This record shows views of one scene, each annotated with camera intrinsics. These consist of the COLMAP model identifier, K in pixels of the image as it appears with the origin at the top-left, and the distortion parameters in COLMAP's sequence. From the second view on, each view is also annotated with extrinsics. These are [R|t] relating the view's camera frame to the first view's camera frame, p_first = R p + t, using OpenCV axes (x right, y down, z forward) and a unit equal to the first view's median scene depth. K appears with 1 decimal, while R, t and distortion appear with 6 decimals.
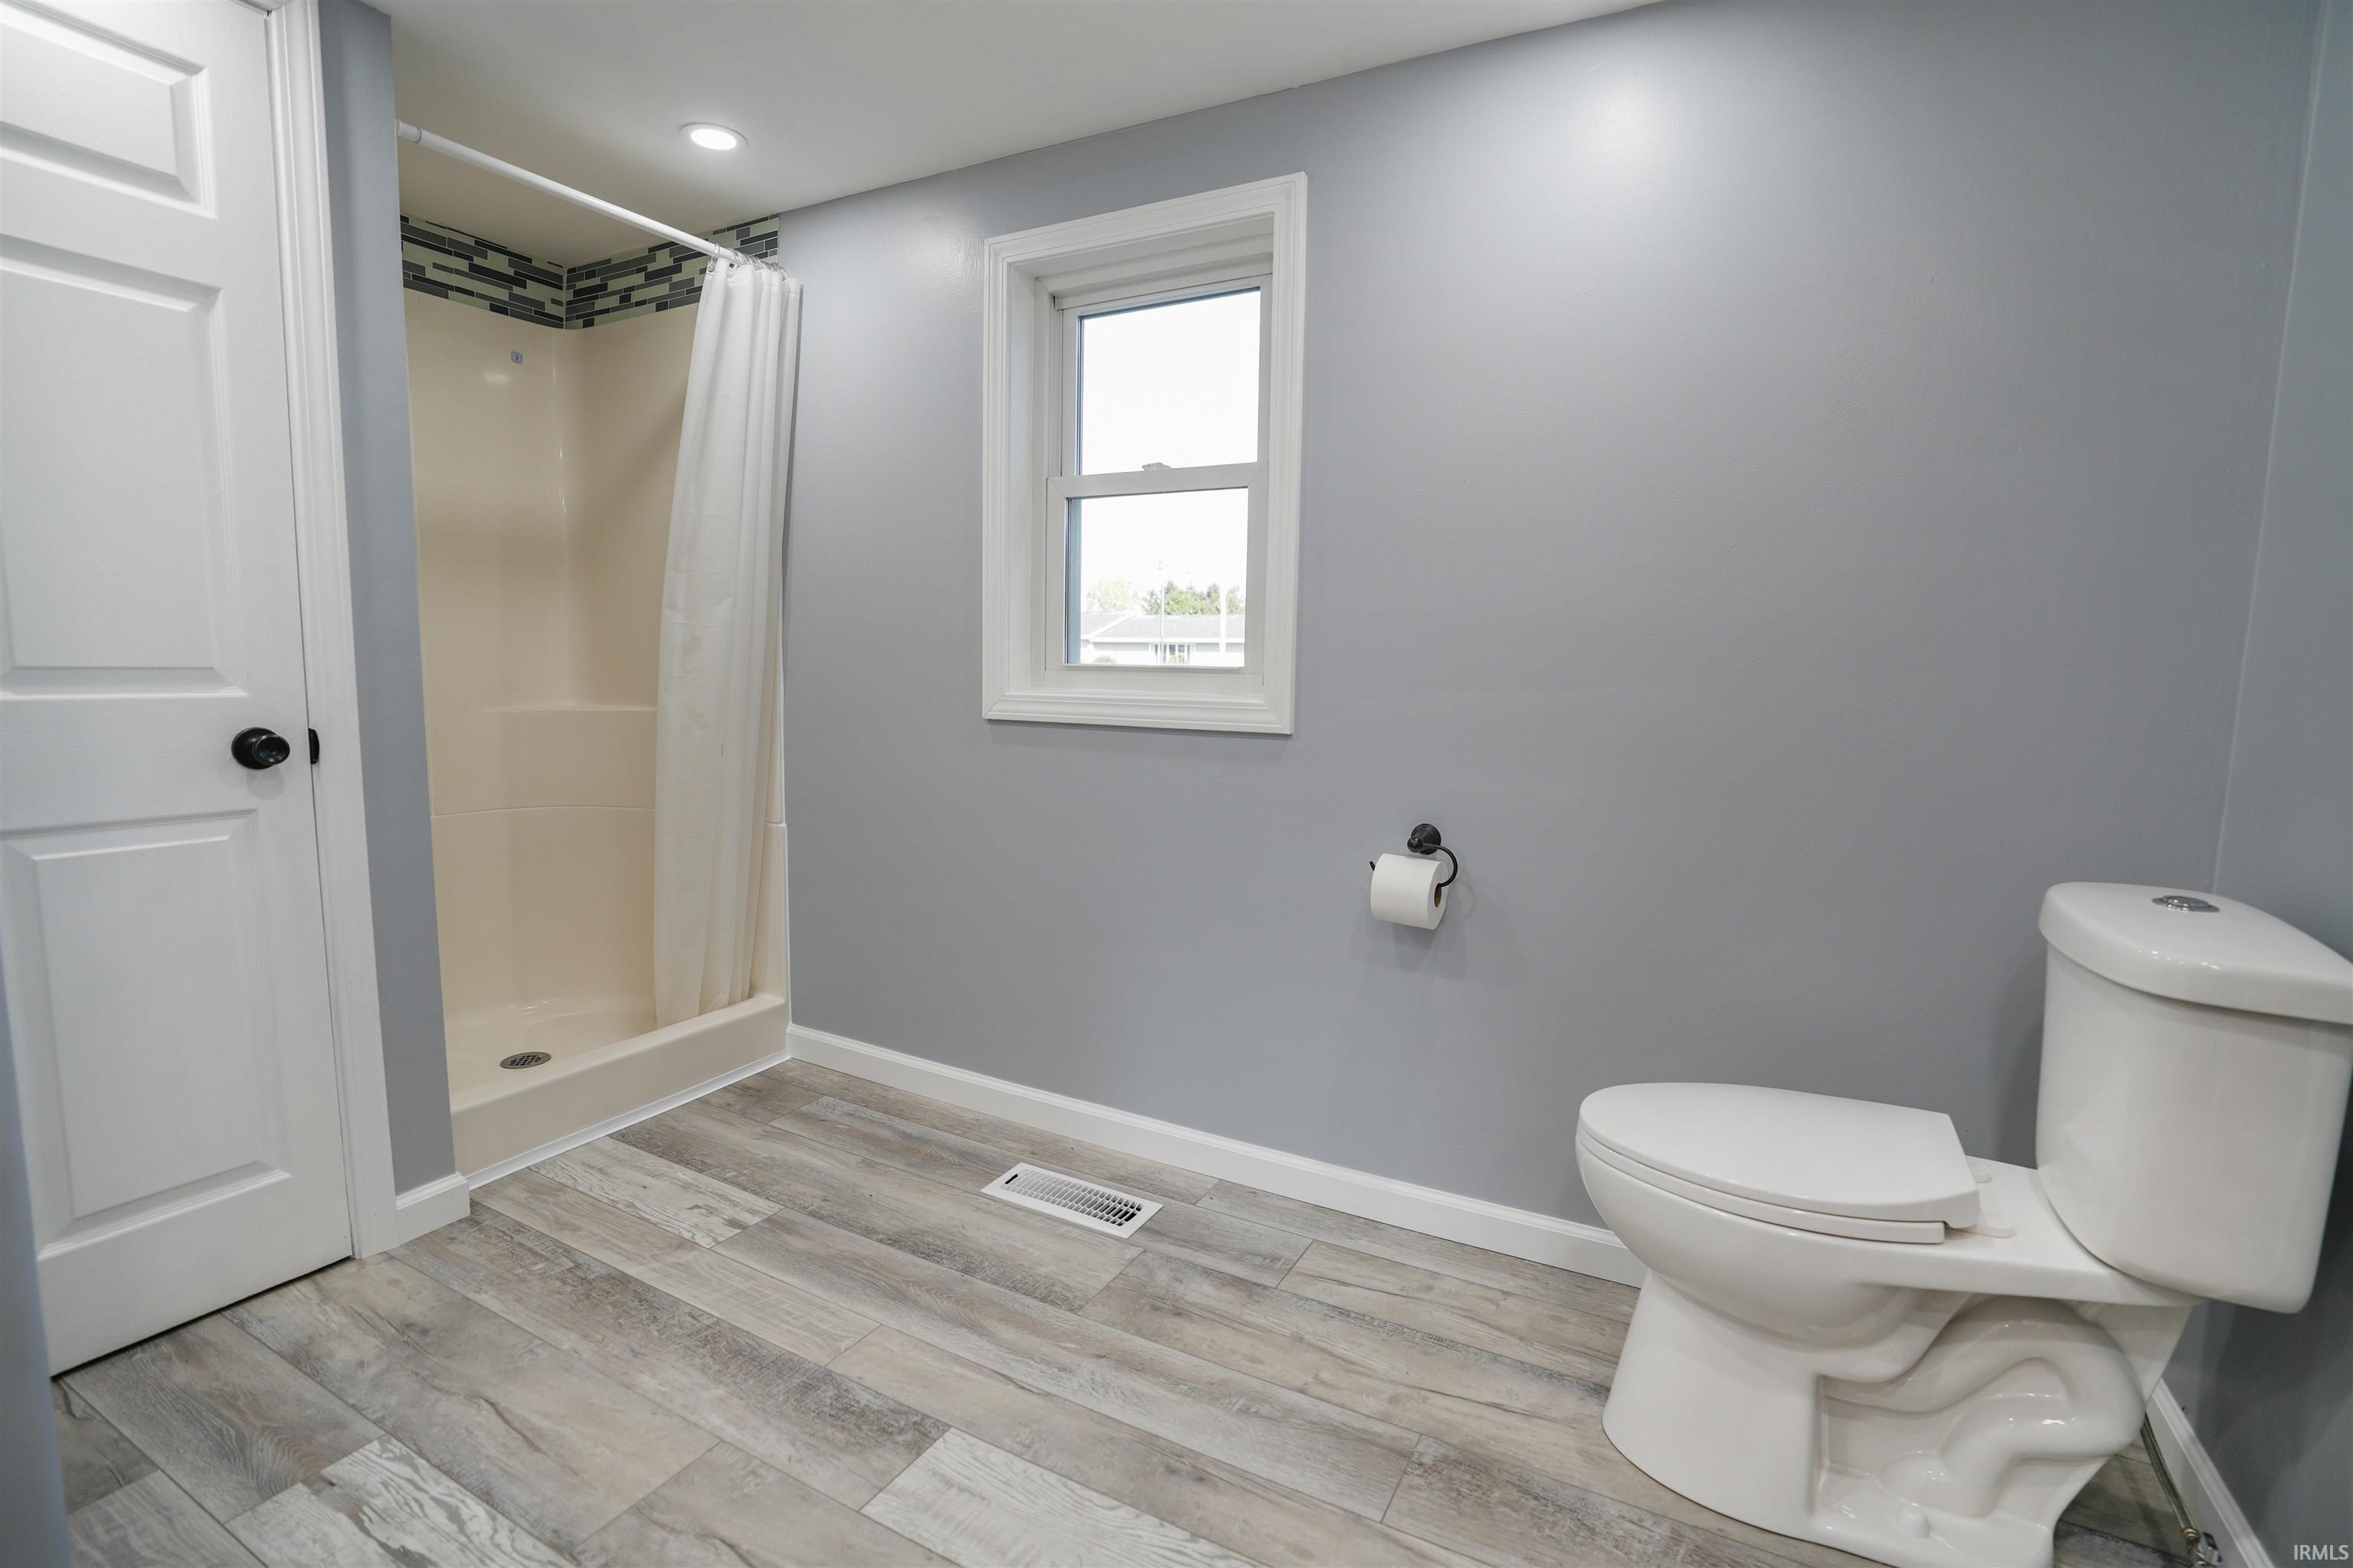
lens RADIAL K [[1099.3, 0, 1171.3], [0, 1099.3, 776.0], [0, 0, 1]] dist [-0.040833, 0.006397]
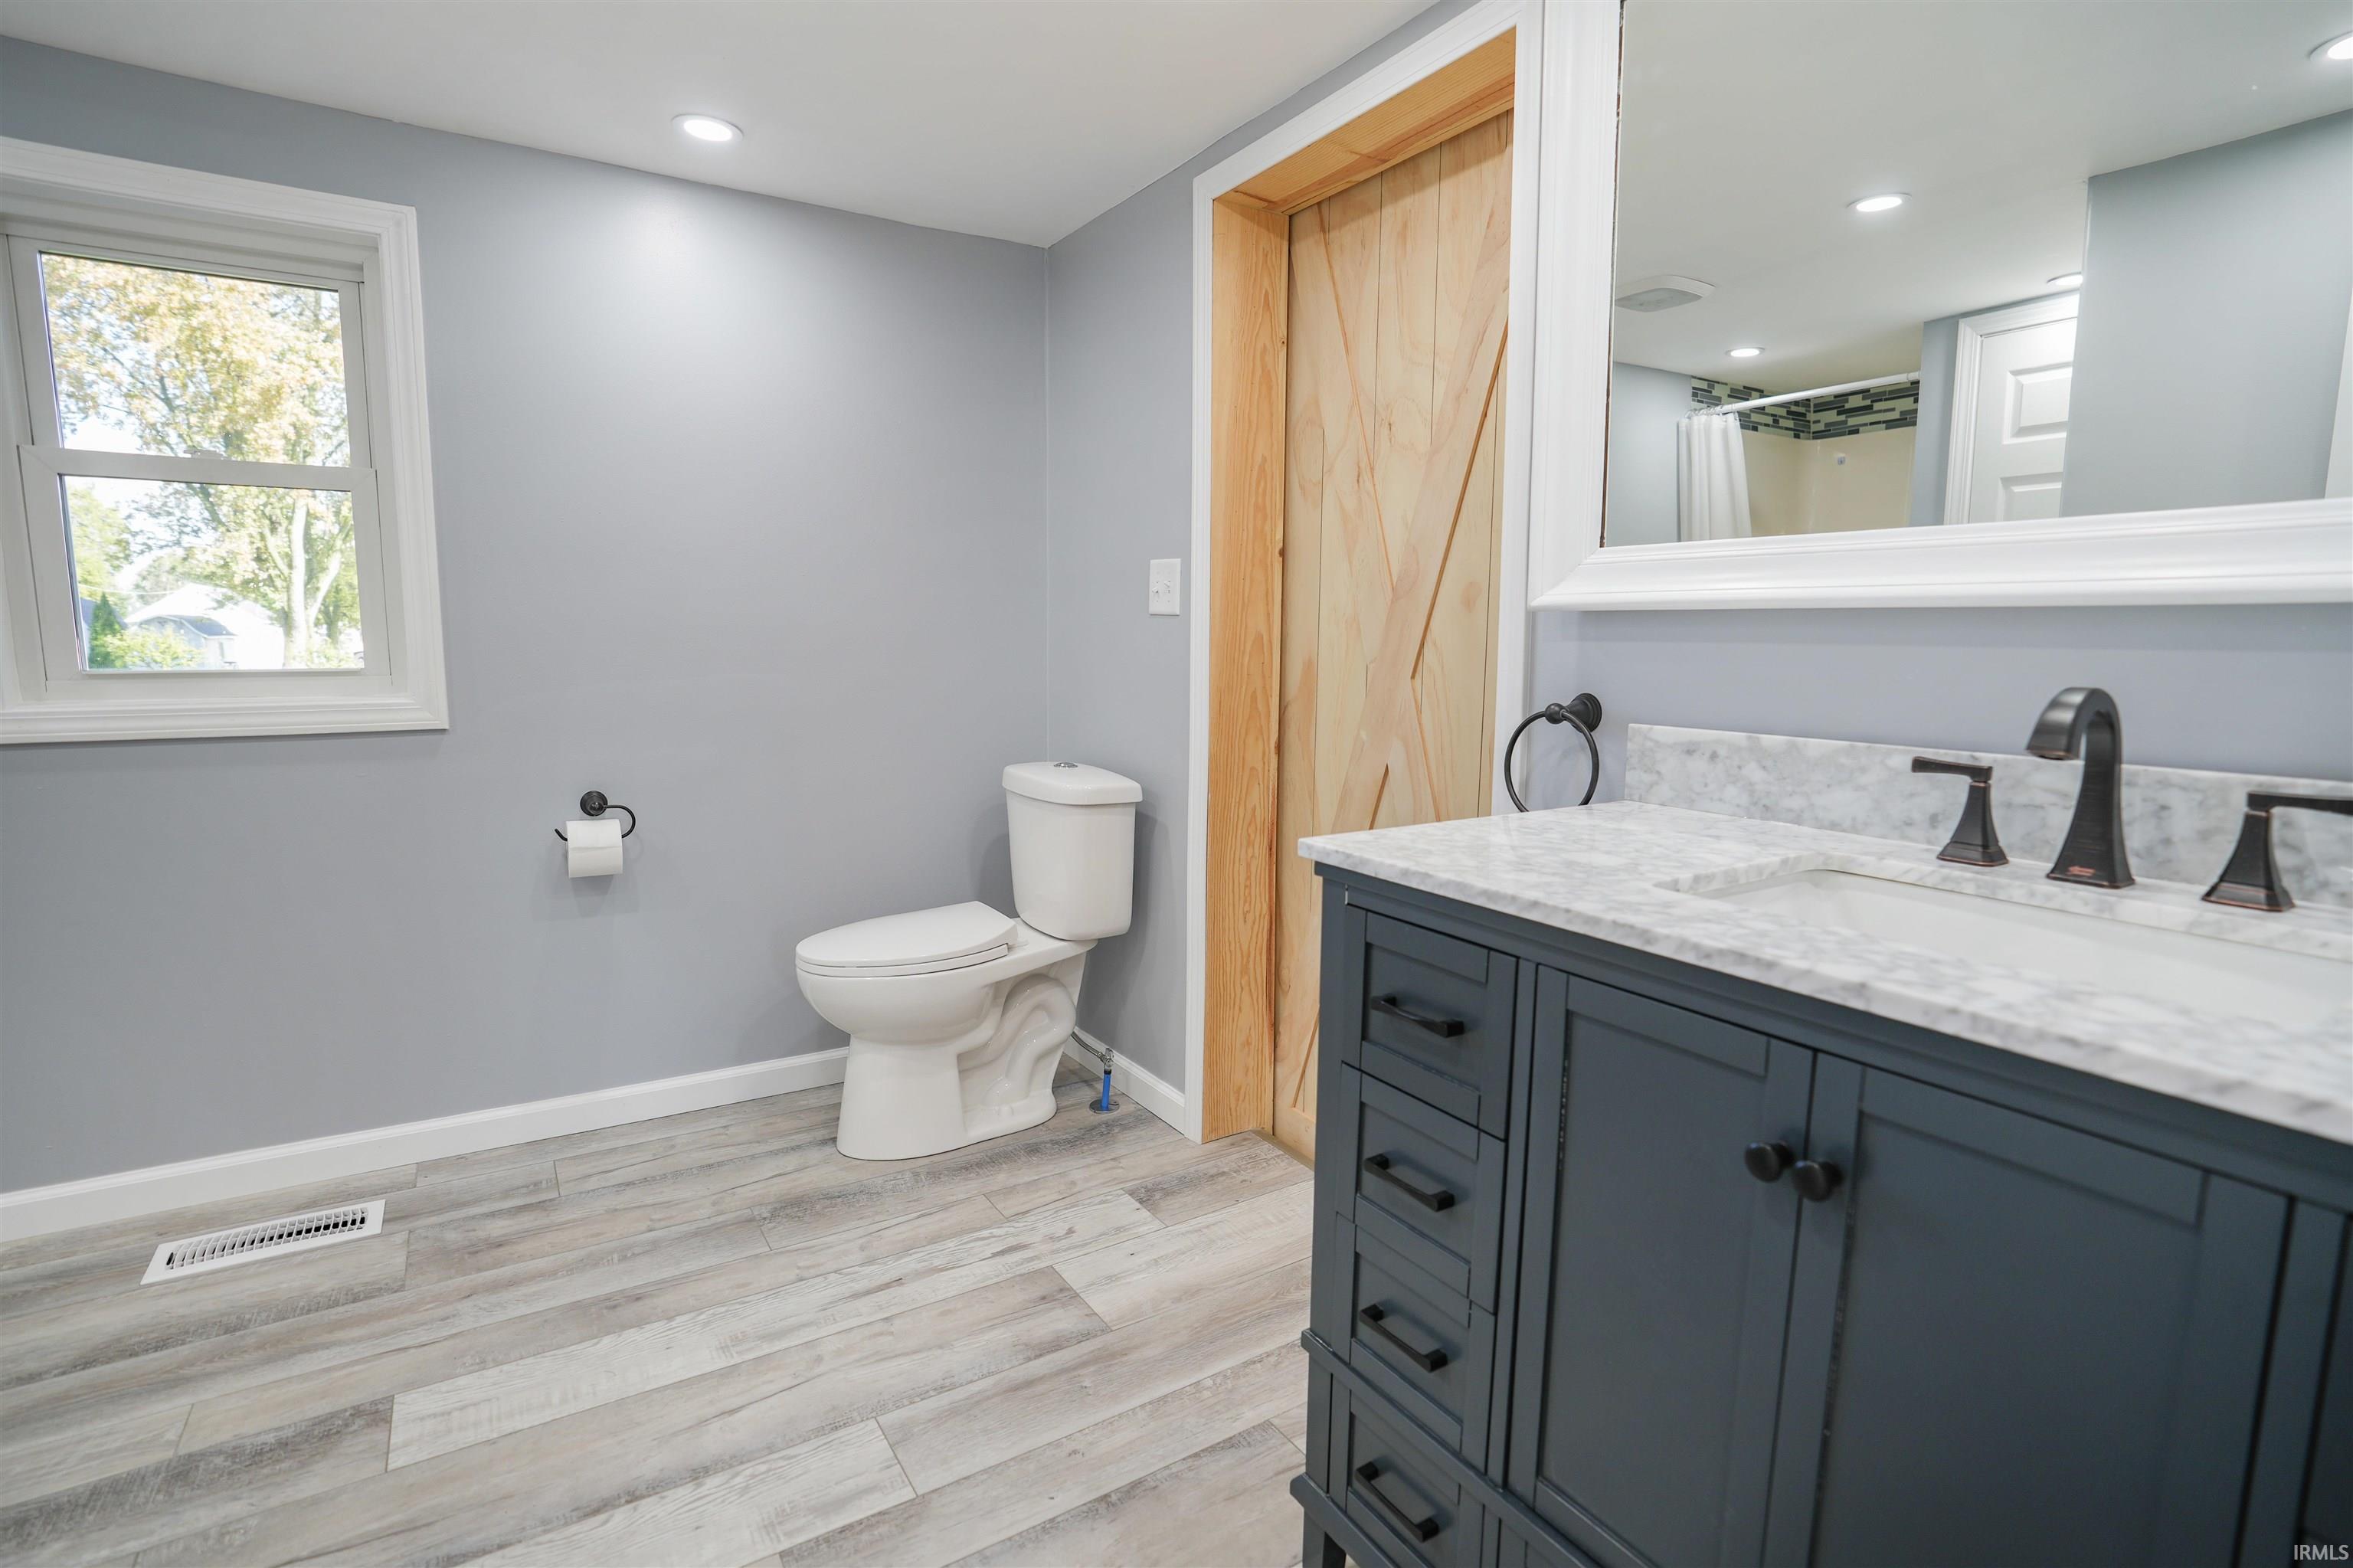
lens RADIAL K [[1099.3, 0, 1175.7], [0, 1099.3, 782.5], [0, 0, 1]] dist [-0.040833, 0.006397]
pose [[0.486457, -0.123779, 0.864892, -0.587768], [0.094158, 0.991576, 0.088950, -0.015867], [-0.868616, 0.038166, 0.494014, -0.187241]]
